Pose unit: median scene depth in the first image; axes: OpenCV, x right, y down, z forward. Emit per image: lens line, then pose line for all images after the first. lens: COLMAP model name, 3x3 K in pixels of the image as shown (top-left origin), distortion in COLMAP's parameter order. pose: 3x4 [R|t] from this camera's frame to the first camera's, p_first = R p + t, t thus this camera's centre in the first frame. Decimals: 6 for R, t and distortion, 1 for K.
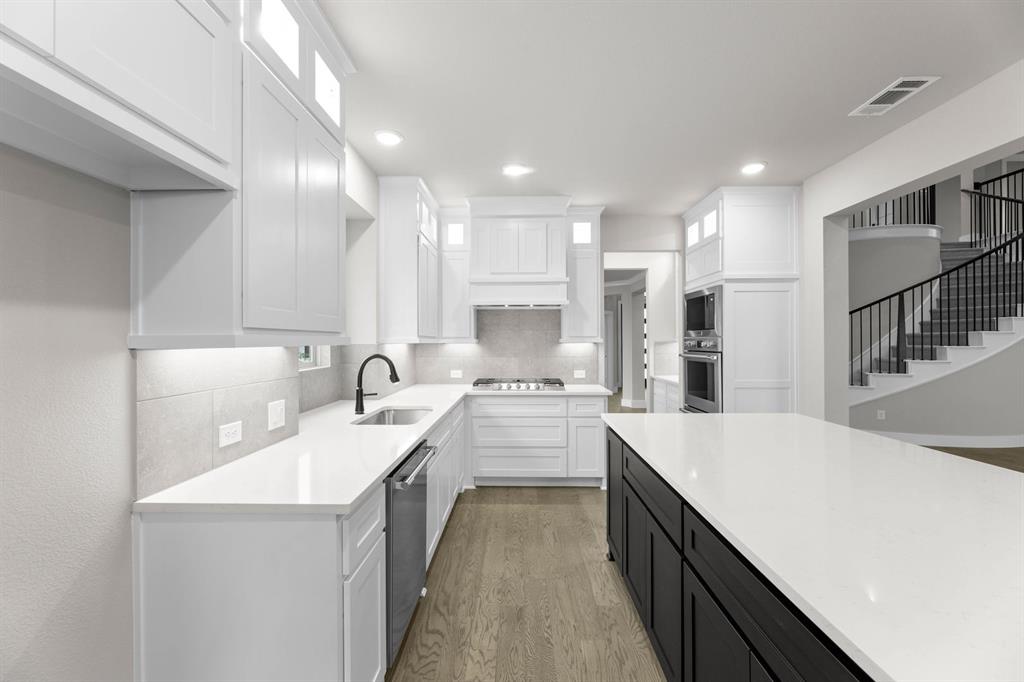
lens RADIAL K [[413.4, 0, 509.6], [0, 413.4, 340.8], [0, 0, 1]] dist [0.000257, 0.000224]
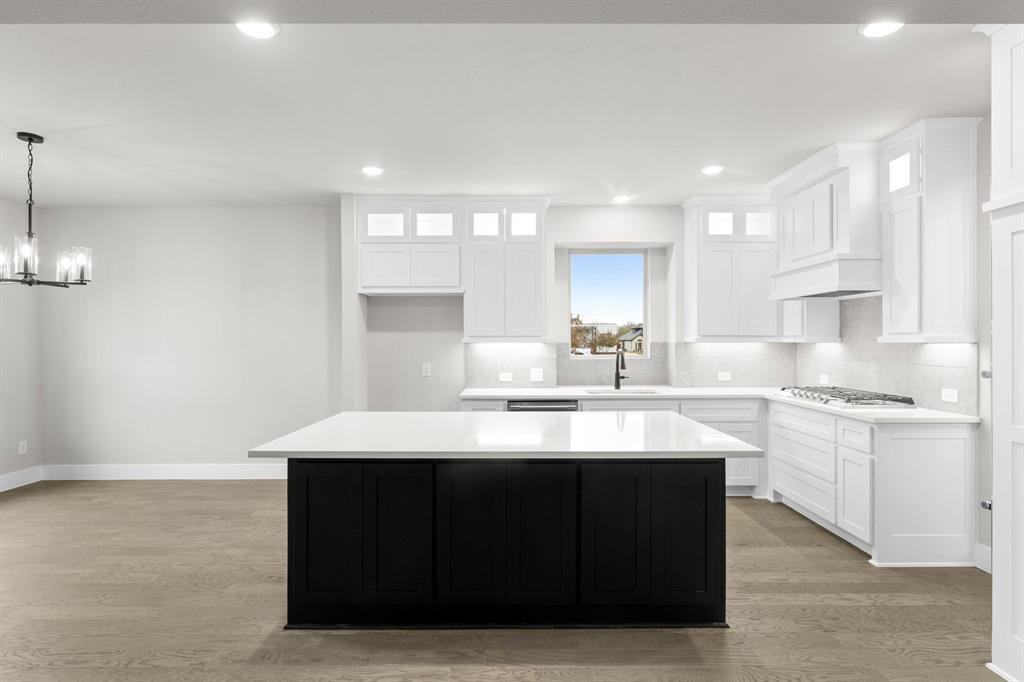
lens RADIAL K [[510.4, 0, 512.0], [0, 510.4, 341.0], [0, 0, 1]] dist [-0.004207, -0.000265]
pose [[0.030569, 0.002117, -0.999530, 1.016886], [0.002224, 0.999995, 0.002186, -0.001272], [0.999530, -0.002290, 0.030564, 0.391436]]
